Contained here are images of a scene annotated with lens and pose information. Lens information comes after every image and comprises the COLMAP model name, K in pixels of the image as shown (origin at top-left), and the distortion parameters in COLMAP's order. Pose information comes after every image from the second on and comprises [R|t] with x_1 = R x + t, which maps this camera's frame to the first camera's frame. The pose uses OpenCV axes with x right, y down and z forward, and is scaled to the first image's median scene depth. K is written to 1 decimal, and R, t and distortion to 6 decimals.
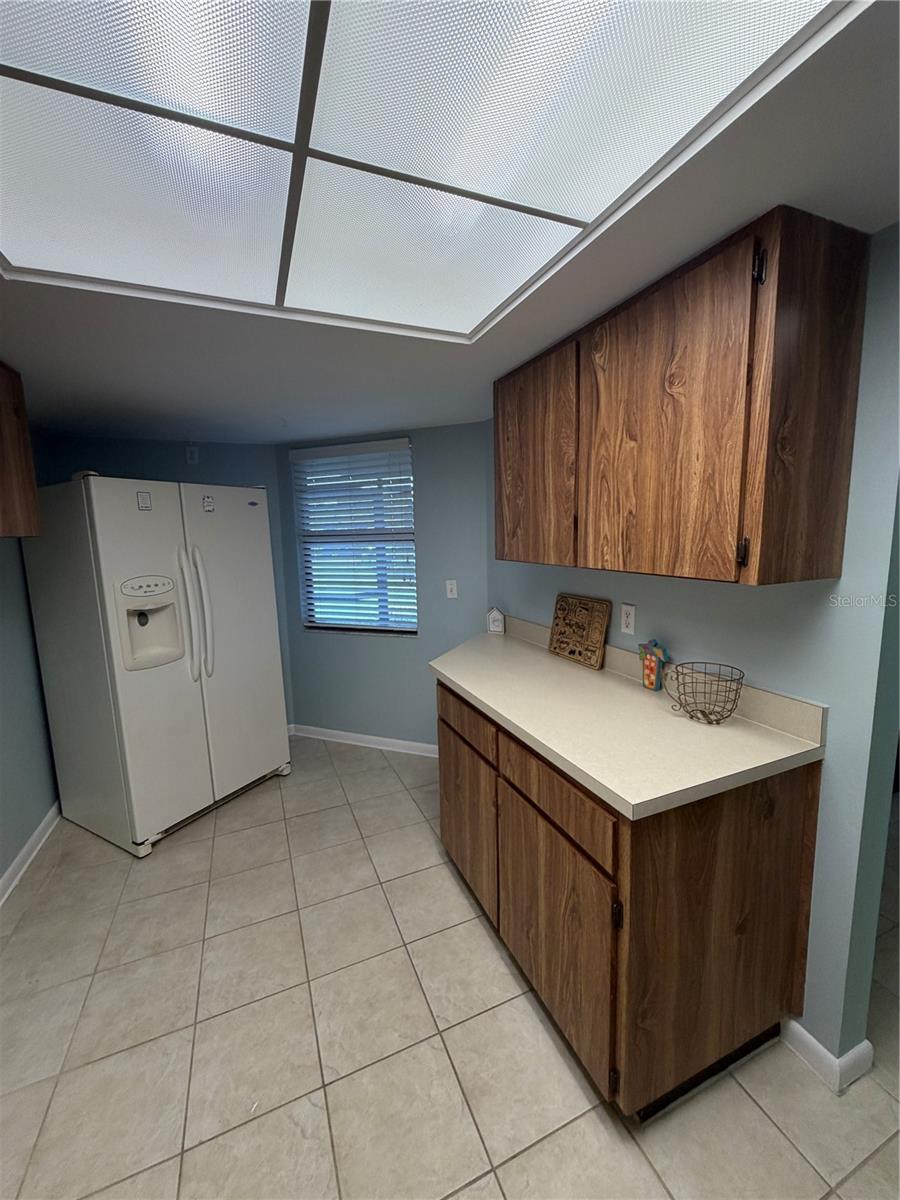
lens RADIAL K [[477.7, 0, 450.4], [0, 477.7, 595.3], [0, 0, 1]] dist [0.000209, 0.000170]
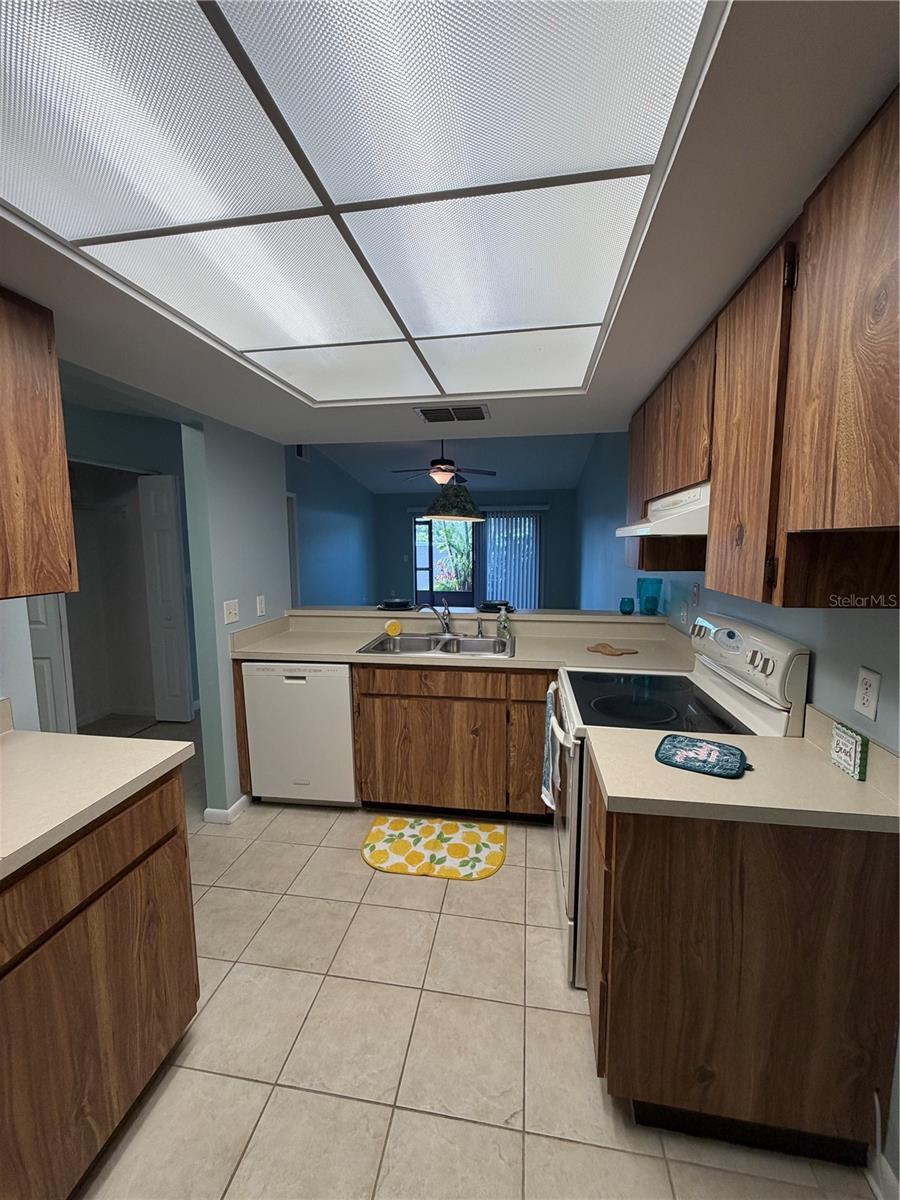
lens RADIAL K [[477.7, 0, 450.4], [0, 477.7, 595.3], [0, 0, 1]] dist [0.000209, 0.000170]
pose [[-0.845882, -0.029316, 0.532564, -0.560022], [0.100077, 0.972031, 0.212462, -0.113360], [-0.523898, 0.233016, -0.819289, 0.943206]]
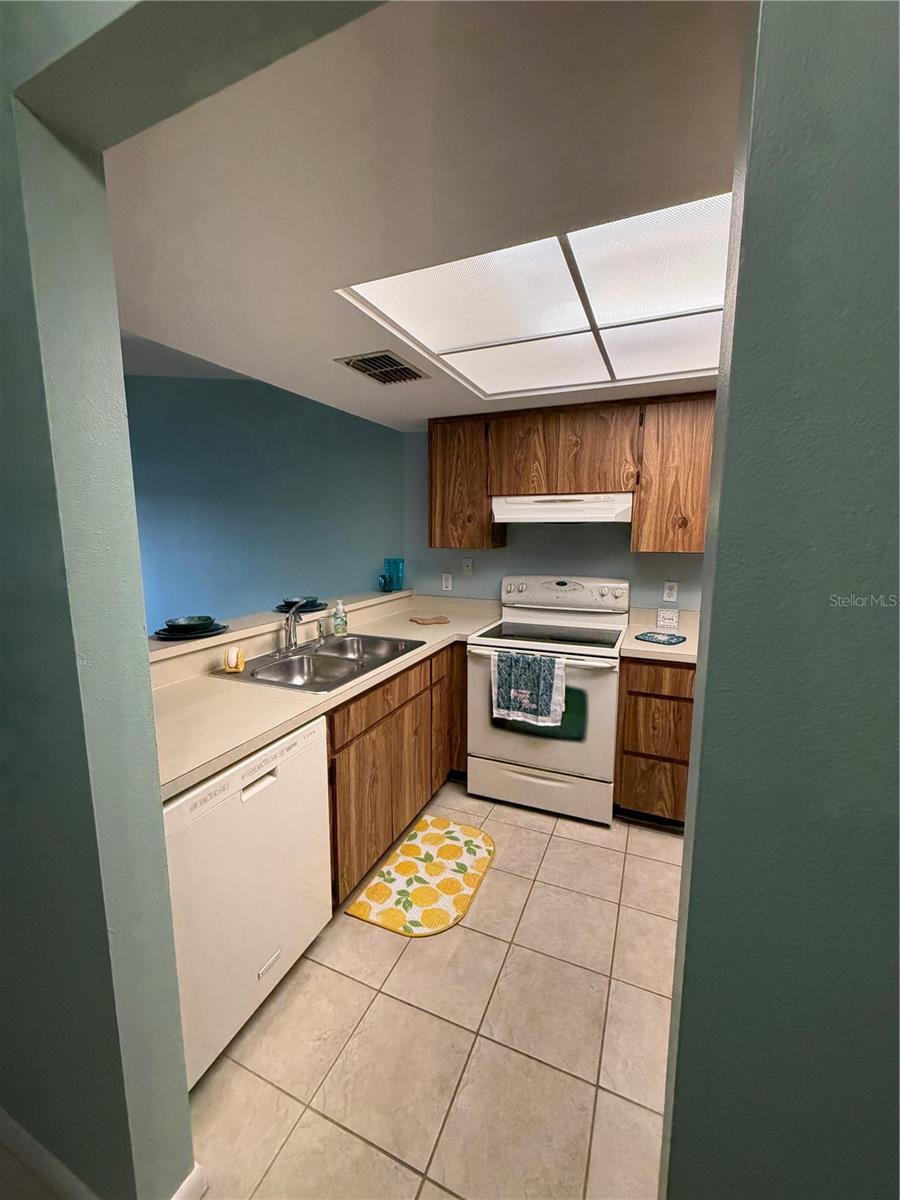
lens RADIAL K [[477.7, 0, 450.4], [0, 477.7, 595.3], [0, 0, 1]] dist [0.000209, 0.000170]
pose [[-0.729691, 0.118270, -0.673471, 0.879346], [-0.076569, 0.964600, 0.252357, -0.107786], [0.679477, 0.235710, -0.694804, 0.723232]]
